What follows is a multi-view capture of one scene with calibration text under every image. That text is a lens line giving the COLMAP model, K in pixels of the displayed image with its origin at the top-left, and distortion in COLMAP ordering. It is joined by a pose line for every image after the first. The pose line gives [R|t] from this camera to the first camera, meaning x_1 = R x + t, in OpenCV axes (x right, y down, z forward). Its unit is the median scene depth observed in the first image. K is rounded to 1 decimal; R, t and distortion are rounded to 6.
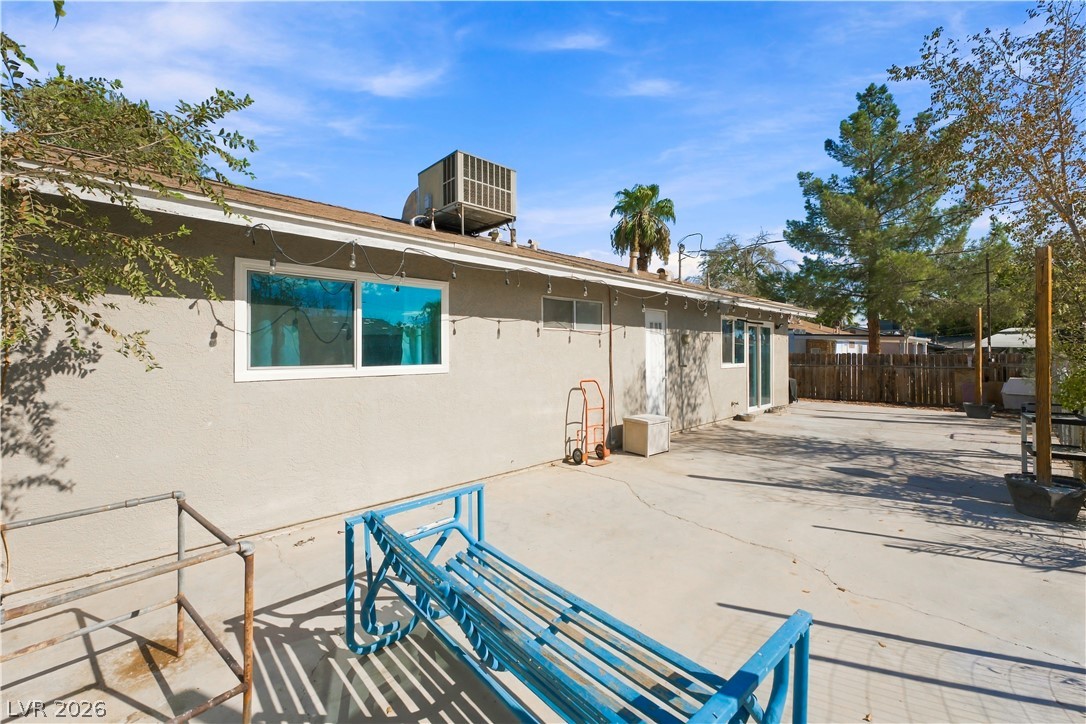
lens RADIAL K [[441.3, 0, 549.0], [0, 441.3, 354.0], [0, 0, 1]] dist [-0.002480, 0.000092]
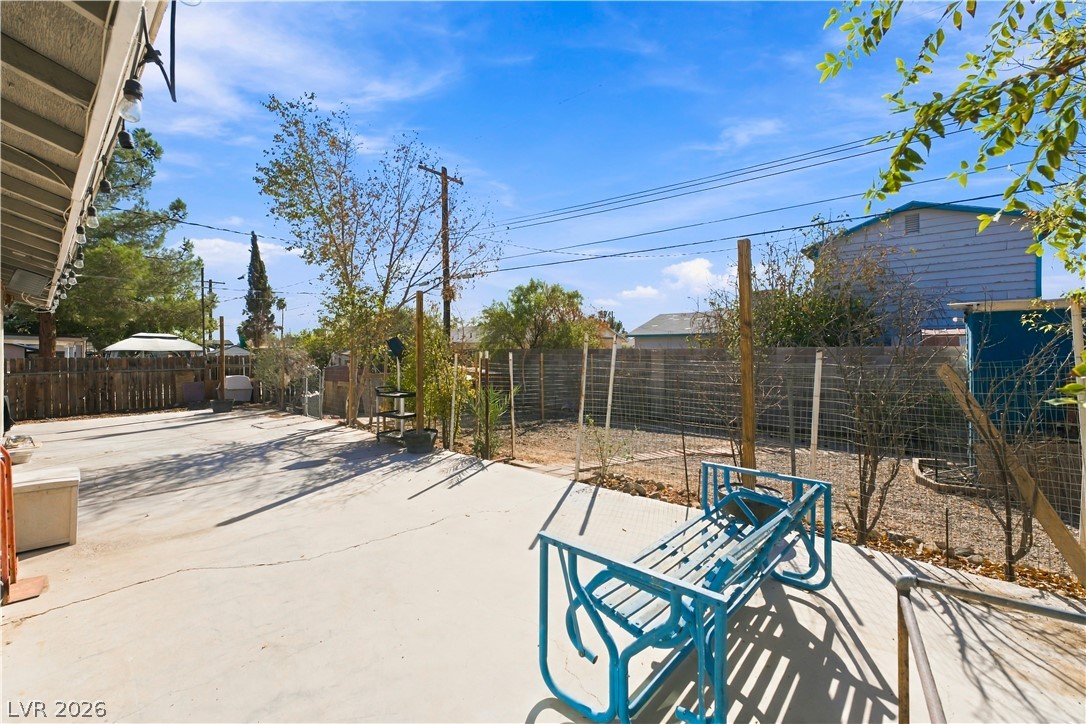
lens RADIAL K [[441.3, 0, 547.5], [0, 441.3, 353.4], [0, 0, 1]] dist [-0.002480, 0.000092]
pose [[-0.108343, 0.003839, 0.994106, -0.497026], [0.008045, 0.999963, -0.002985, 0.008260], [-0.994081, 0.007674, -0.108370, 0.623365]]
